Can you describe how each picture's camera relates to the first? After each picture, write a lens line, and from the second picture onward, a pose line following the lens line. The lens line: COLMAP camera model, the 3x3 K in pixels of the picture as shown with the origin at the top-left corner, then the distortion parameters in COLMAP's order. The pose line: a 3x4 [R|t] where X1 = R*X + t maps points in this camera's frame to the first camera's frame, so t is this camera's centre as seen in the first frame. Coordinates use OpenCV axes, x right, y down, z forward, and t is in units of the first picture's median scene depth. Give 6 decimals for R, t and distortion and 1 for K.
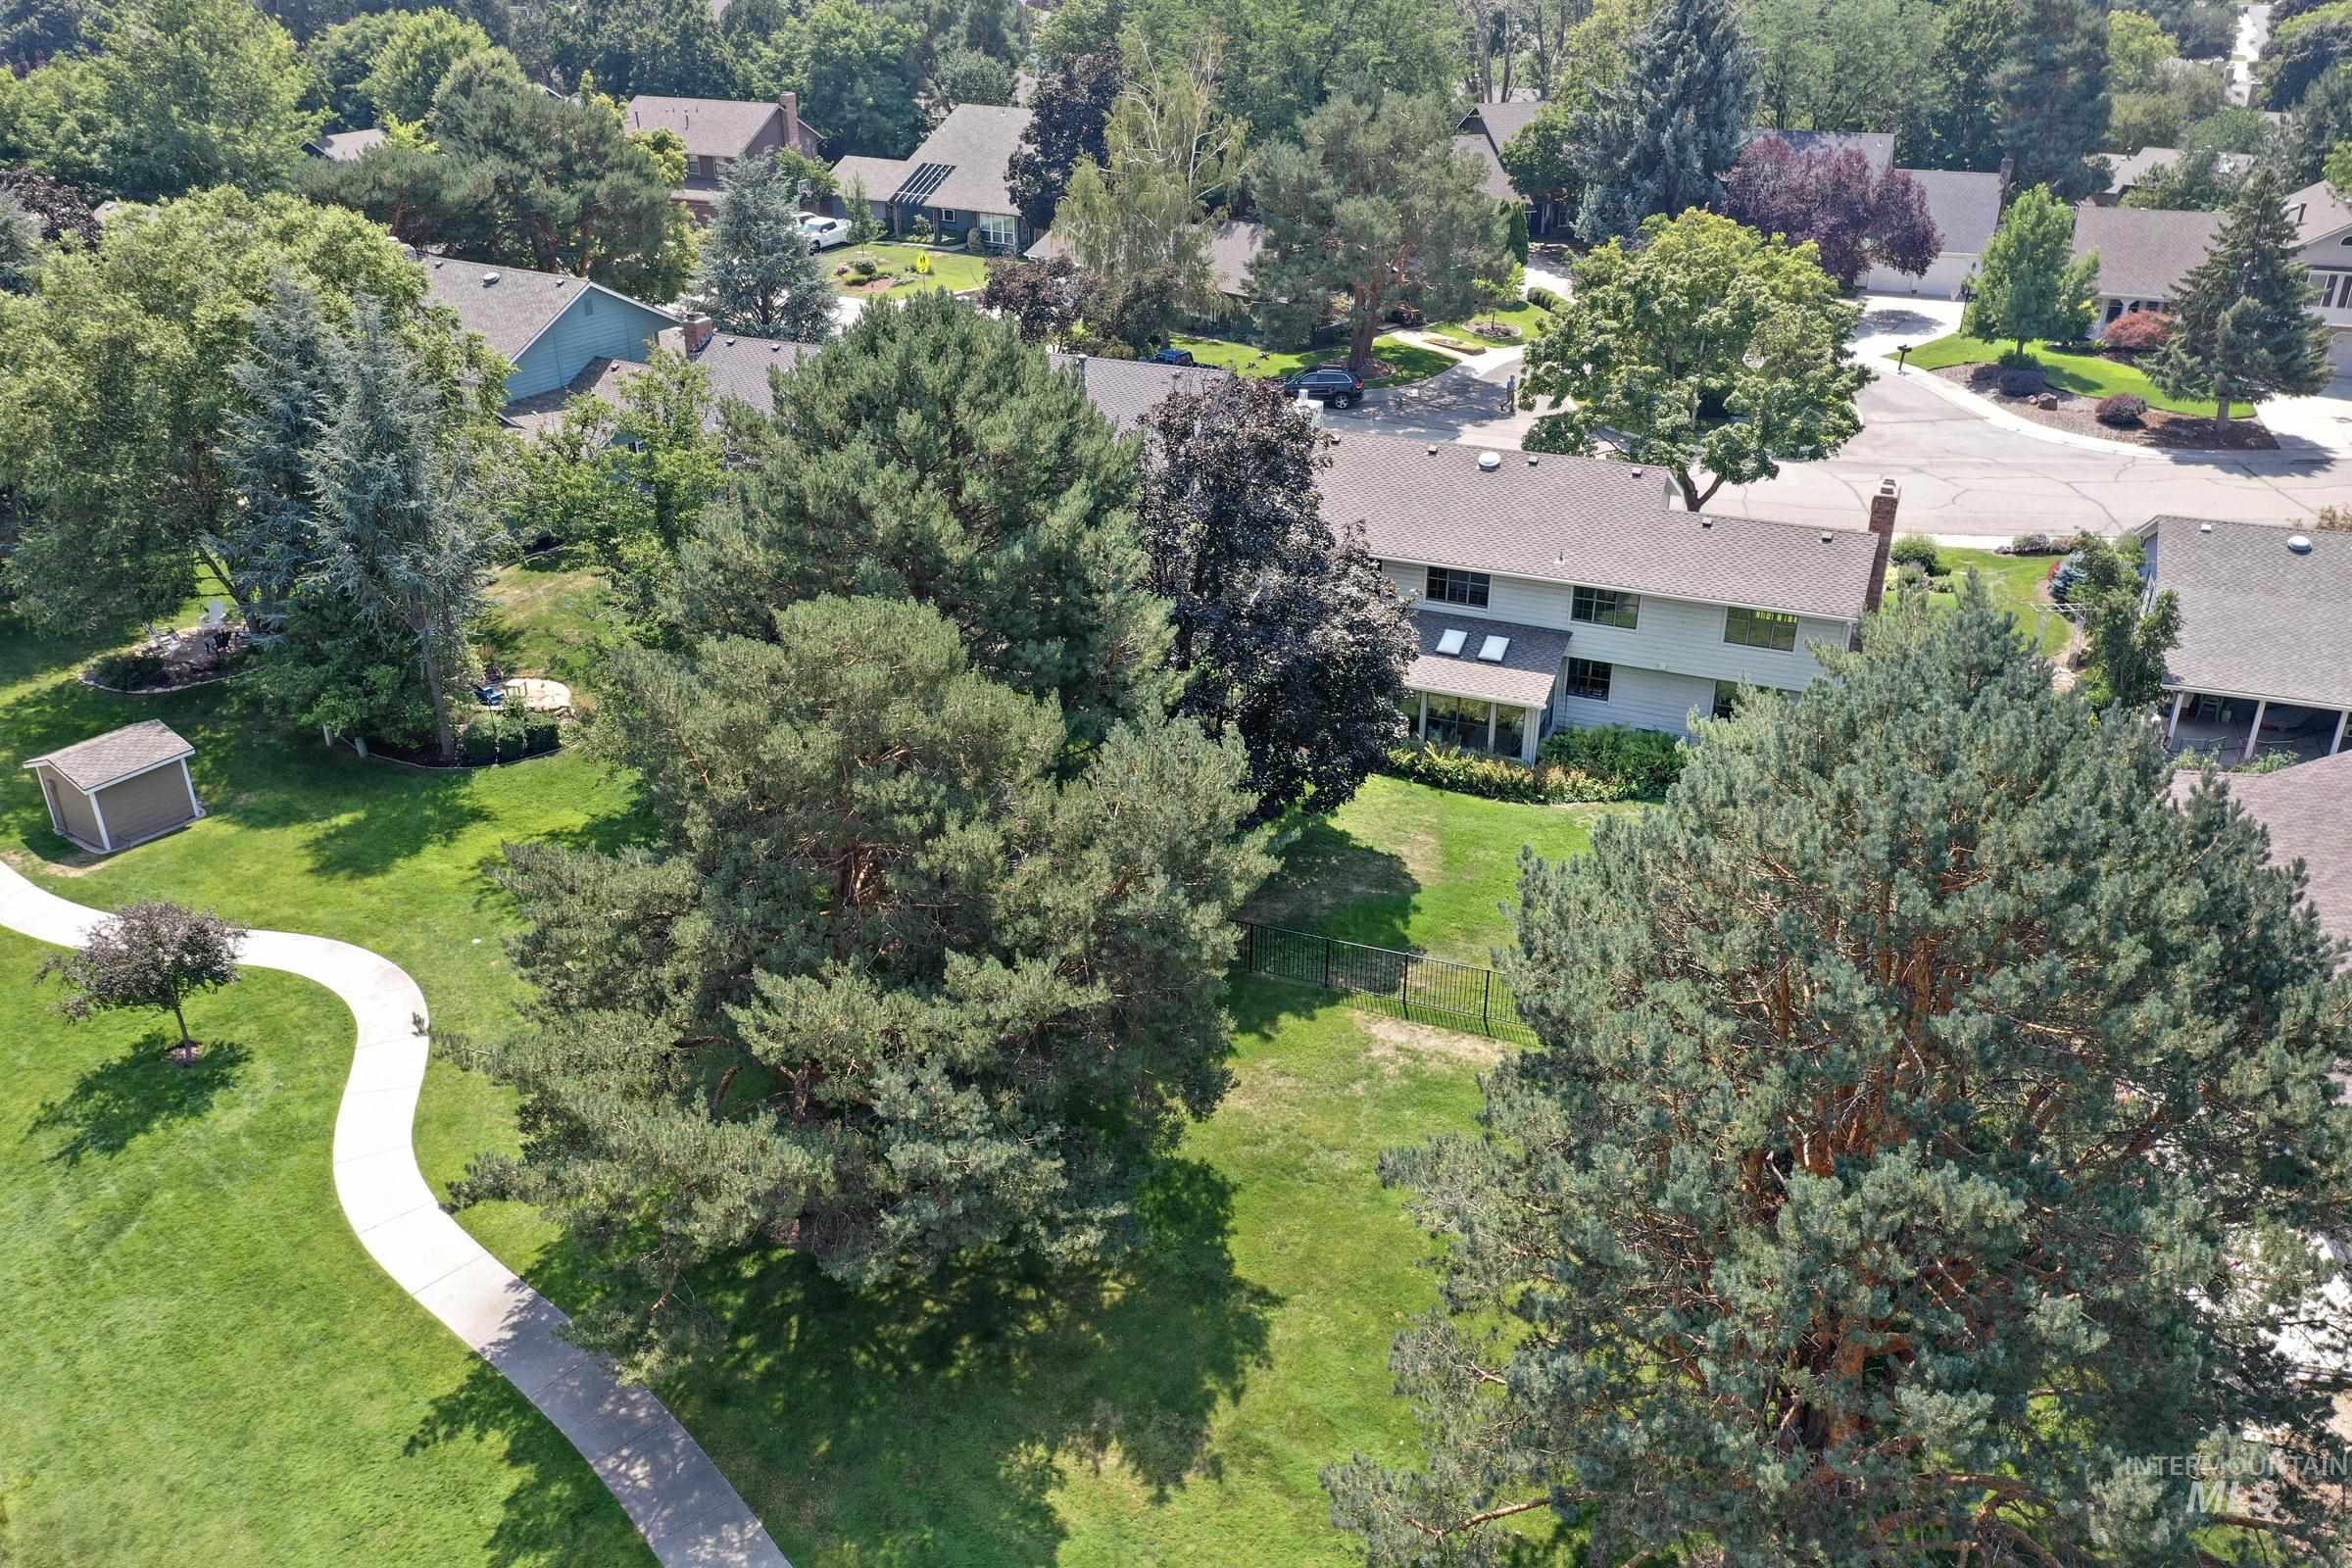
lens RADIAL K [[1890.9, 0, 1173.8], [0, 1890.9, 789.6], [0, 0, 1]] dist [0.022137, 0.013284]
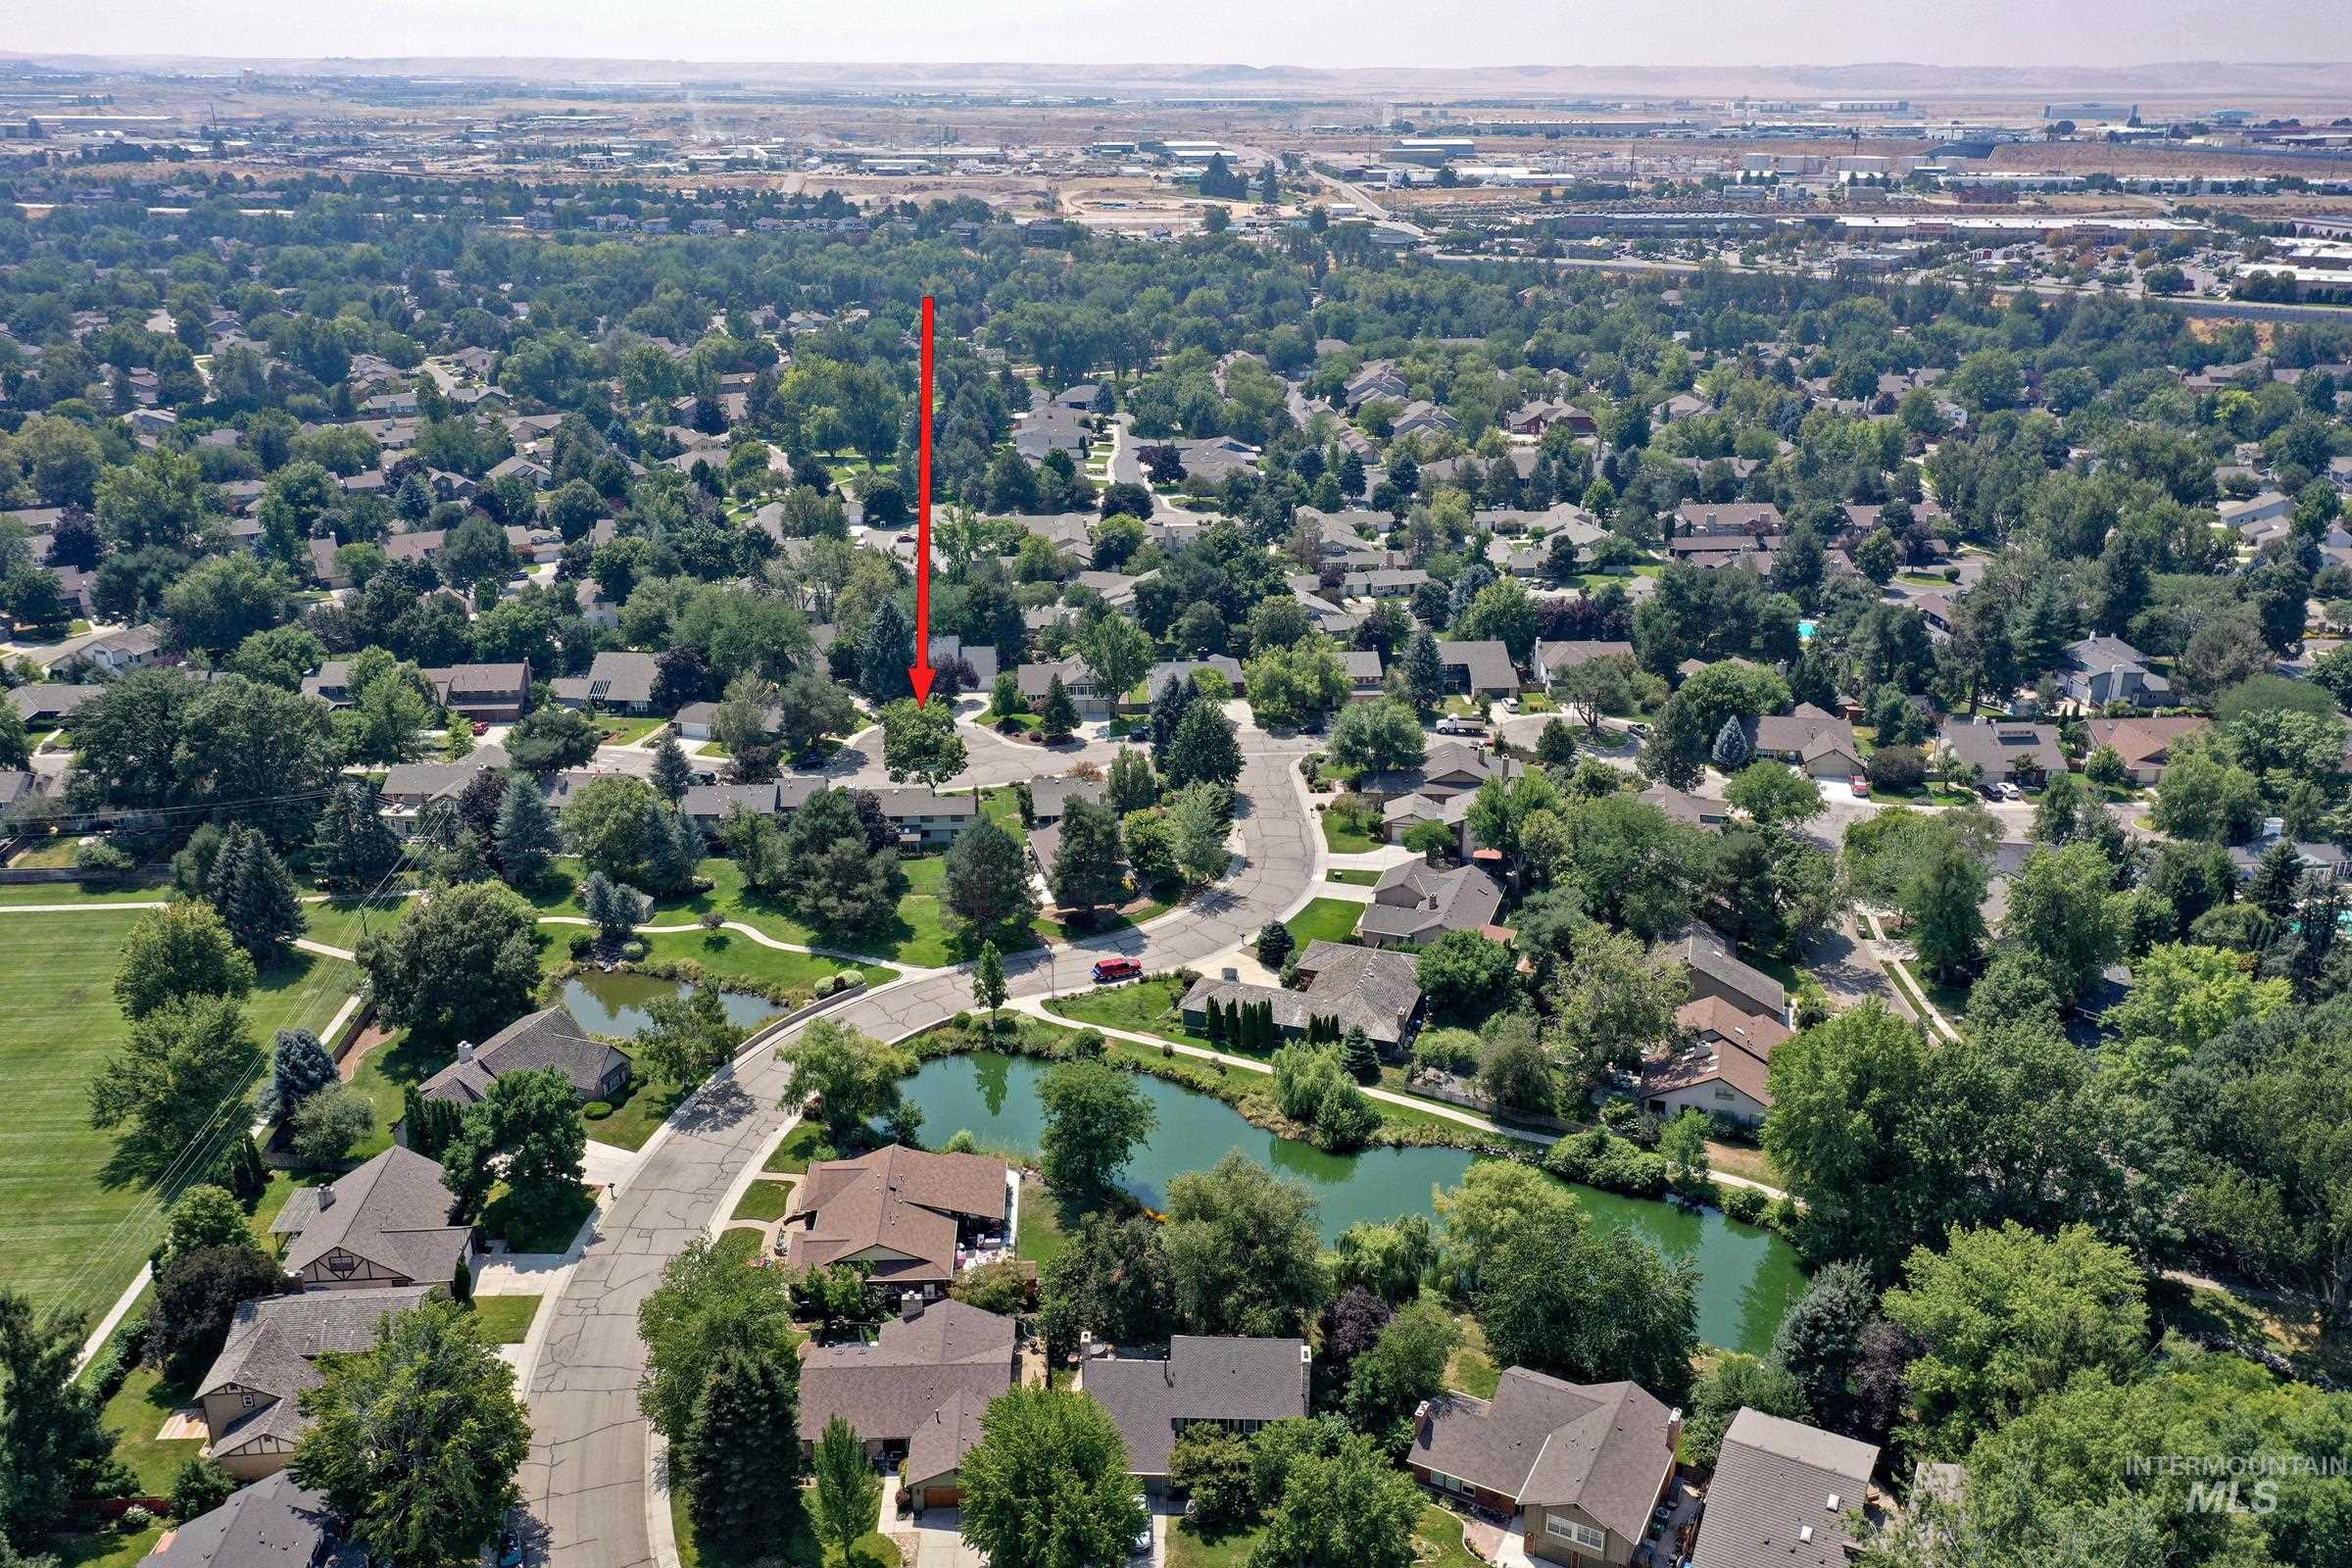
lens RADIAL K [[1890.9, 0, 1178.2], [0, 1890.9, 792.5], [0, 0, 1]] dist [0.022137, 0.013284]
pose [[0.891831, -0.160526, 0.422929, -1.257695], [0.197620, 0.979243, -0.045044, 0.187262], [-0.406920, 0.123750, 0.905043, -3.722689]]
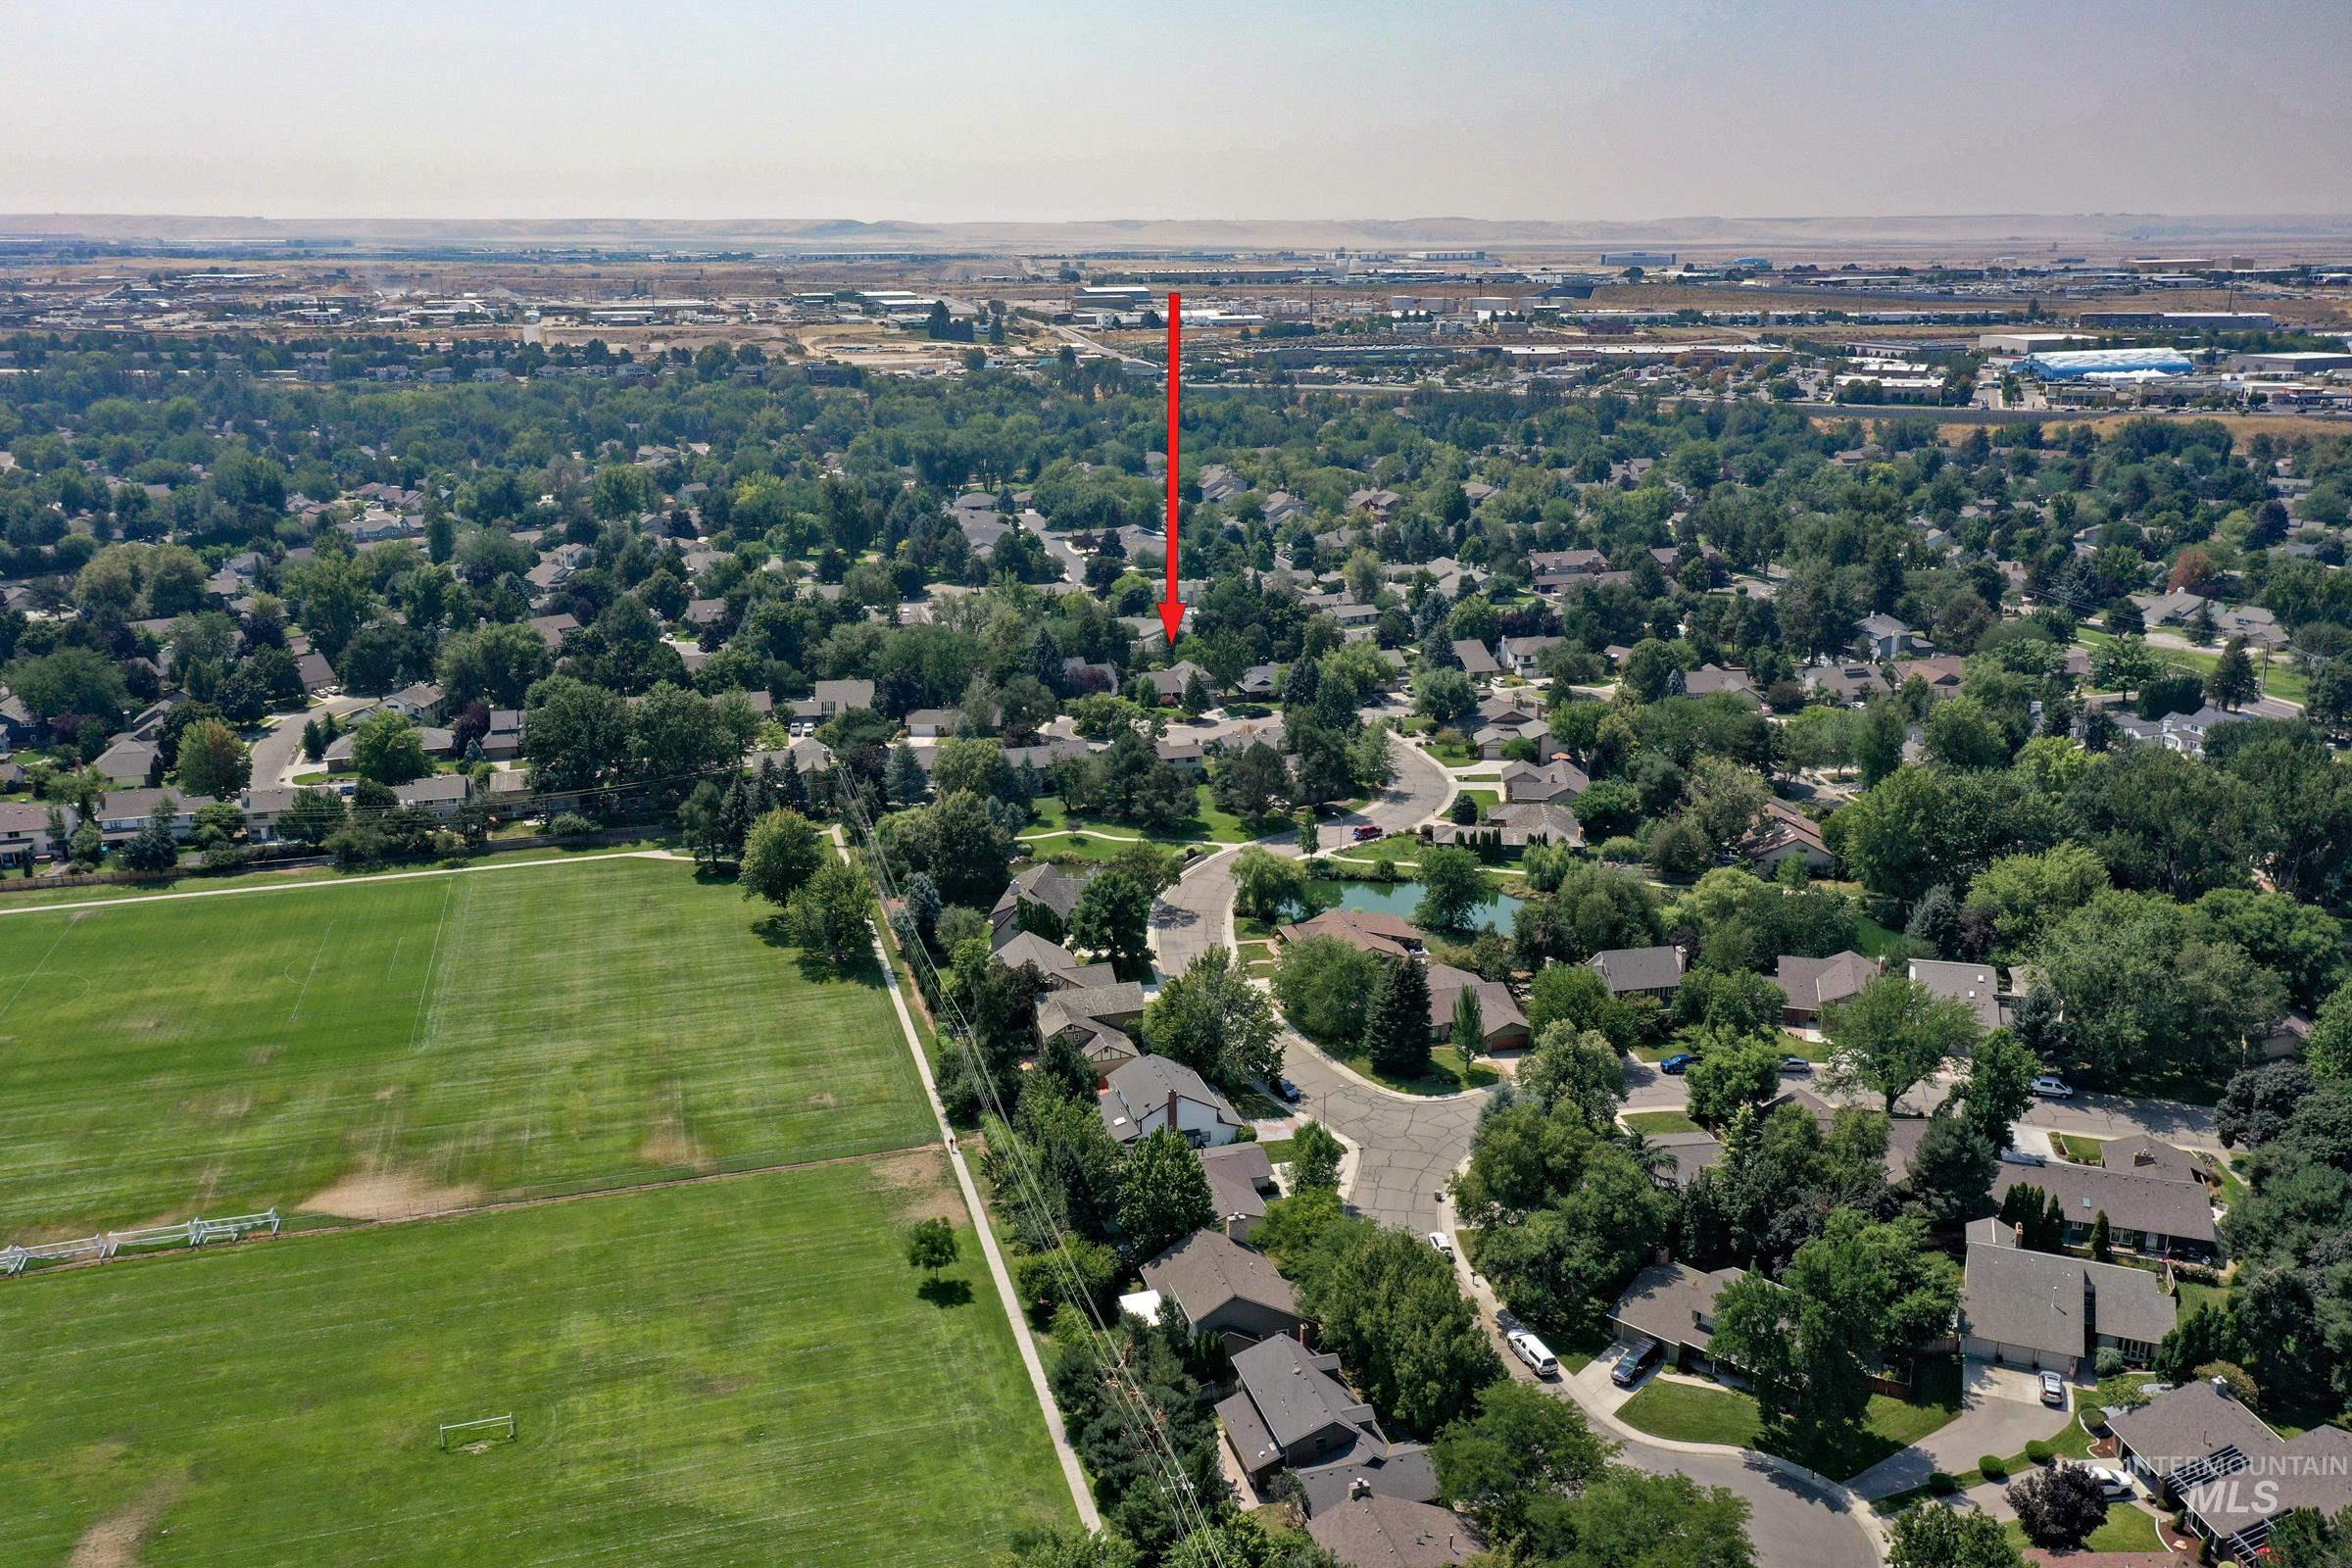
lens RADIAL K [[1890.9, 0, 1177.3], [0, 1890.9, 782.8], [0, 0, 1]] dist [0.022137, 0.013284]
pose [[0.777345, -0.182648, 0.601976, -3.787430], [0.280641, 0.957109, -0.071998, 0.466207], [-0.563006, 0.224906, 0.795262, -4.401018]]
